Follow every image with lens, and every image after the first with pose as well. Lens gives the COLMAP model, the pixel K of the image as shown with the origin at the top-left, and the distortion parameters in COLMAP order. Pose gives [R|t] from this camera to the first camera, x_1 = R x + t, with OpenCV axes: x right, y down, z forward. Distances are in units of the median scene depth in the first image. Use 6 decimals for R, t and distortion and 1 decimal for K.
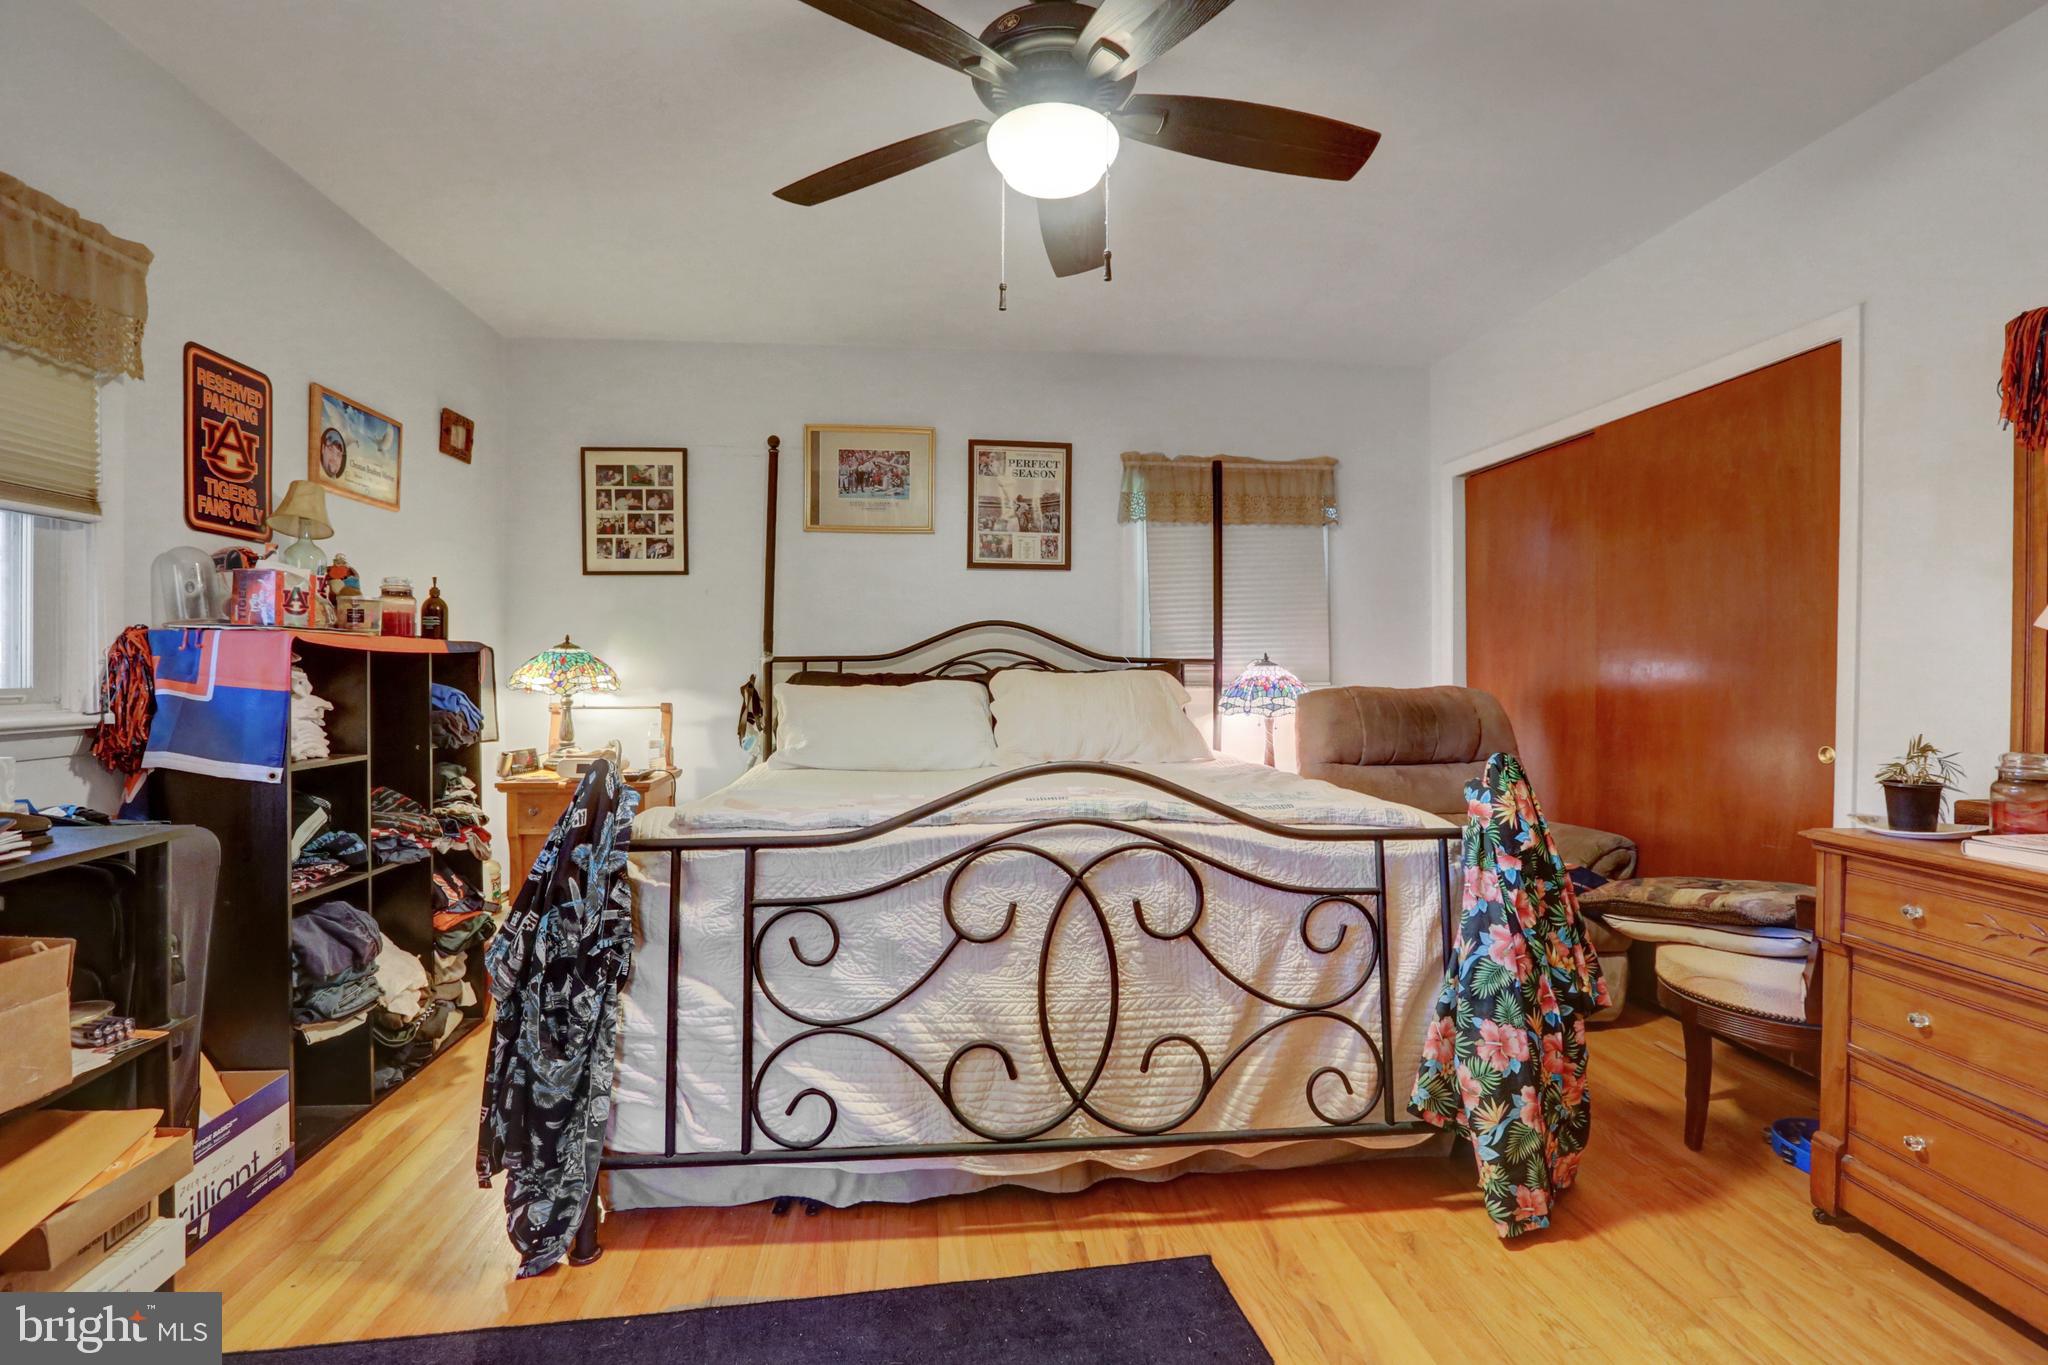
lens RADIAL K [[941.7, 0, 1016.4], [0, 941.7, 676.6], [0, 0, 1]] dist [-0.066065, 0.033062]
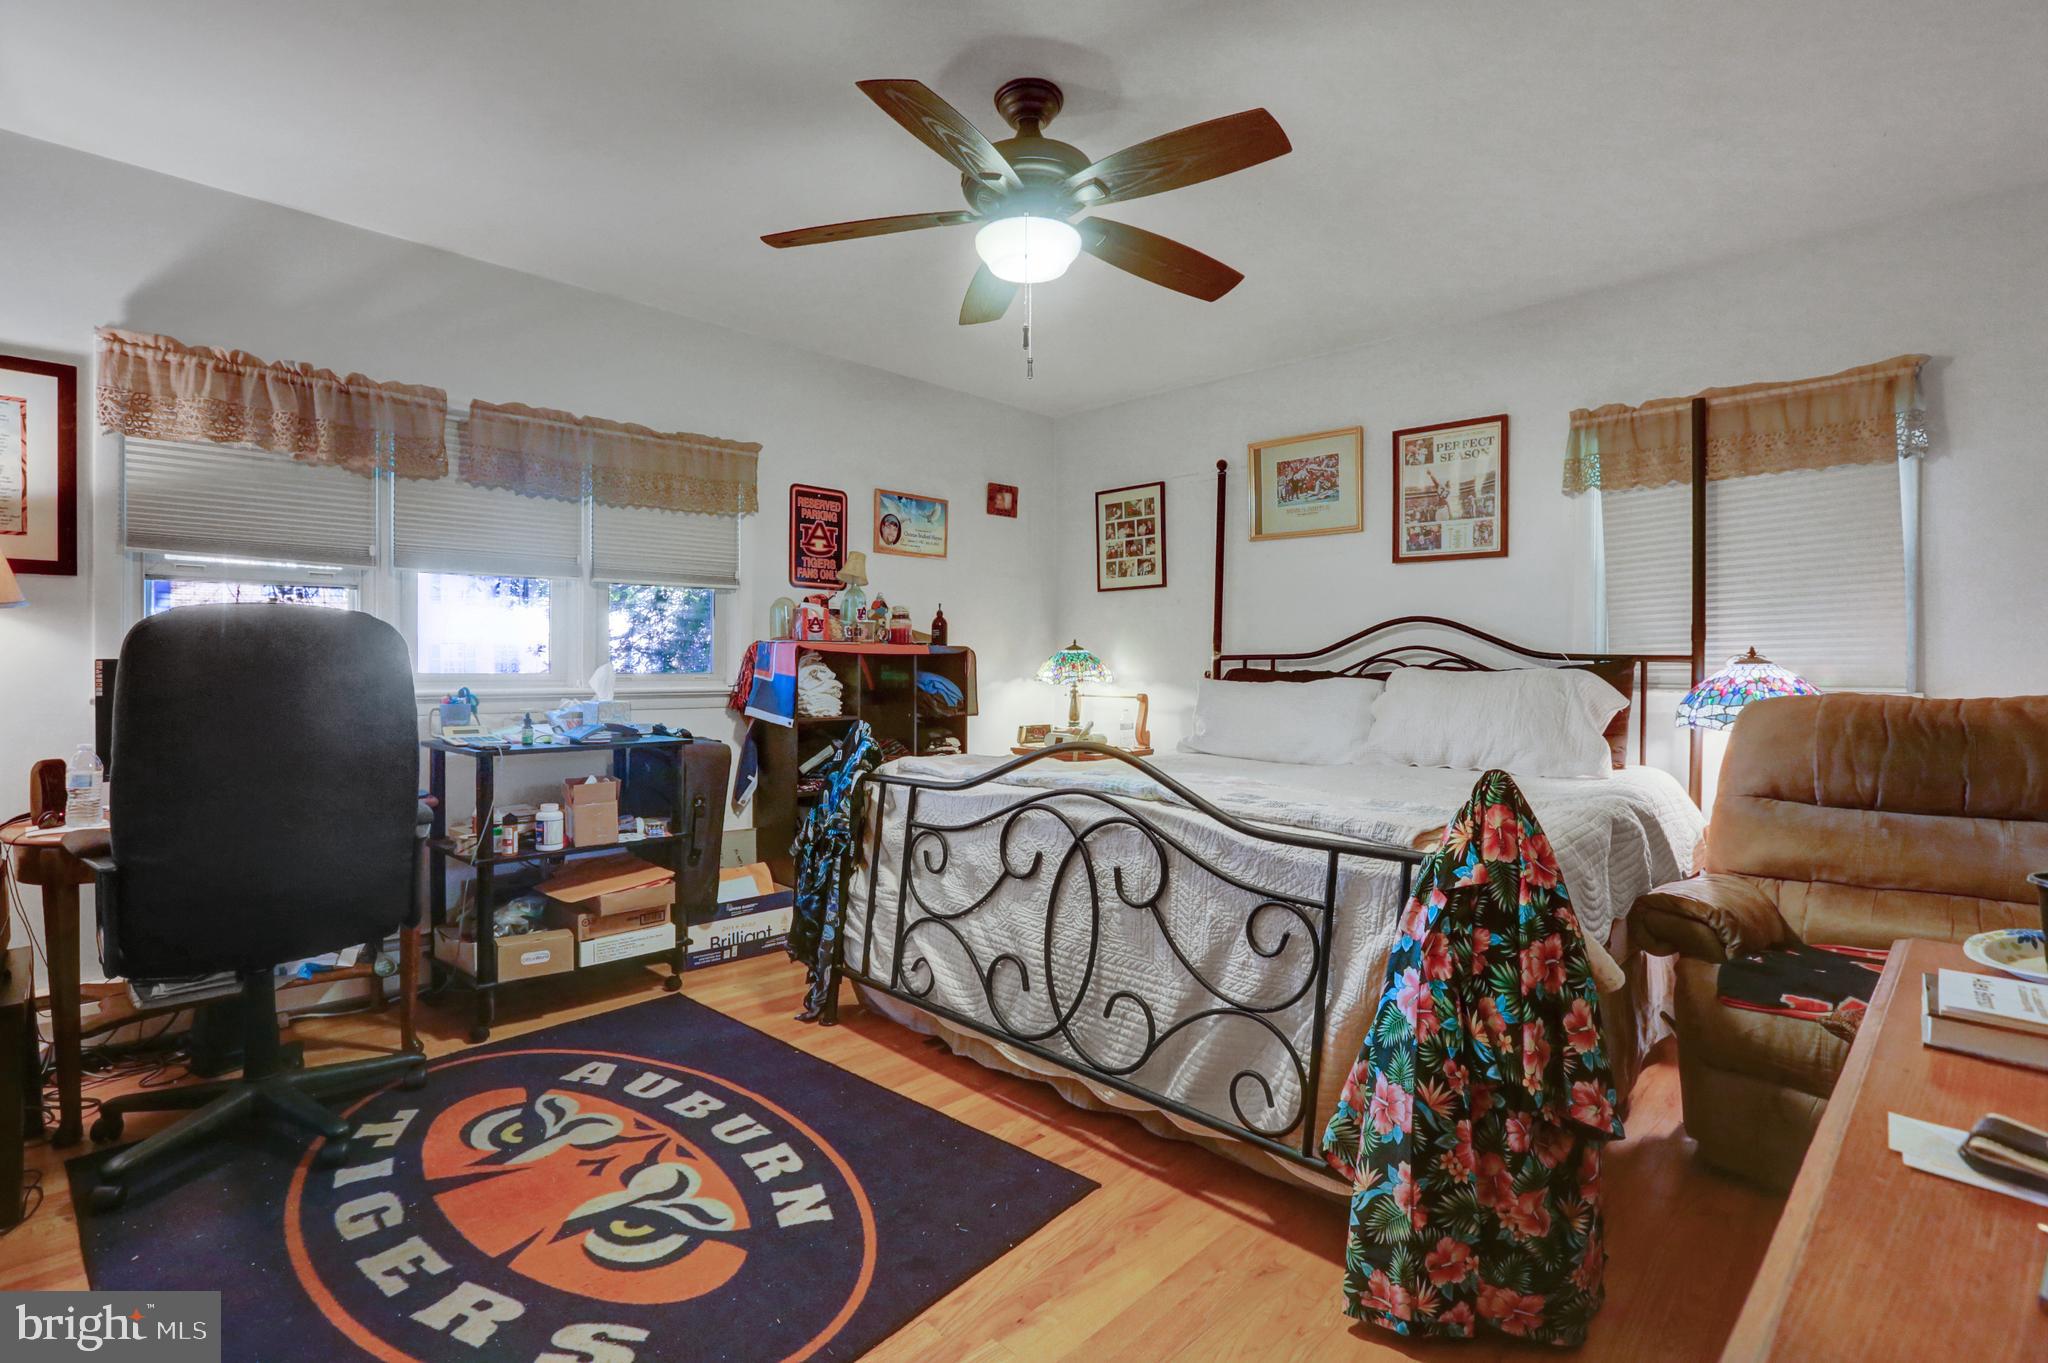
lens RADIAL K [[941.7, 0, 1016.4], [0, 941.7, 675.6], [0, 0, 1]] dist [-0.066065, 0.033062]
pose [[0.635801, 0.010394, -0.771783, 0.804277], [-0.010708, 0.999932, 0.004646, 0.001168], [0.771778, 0.005310, 0.635869, 0.155982]]
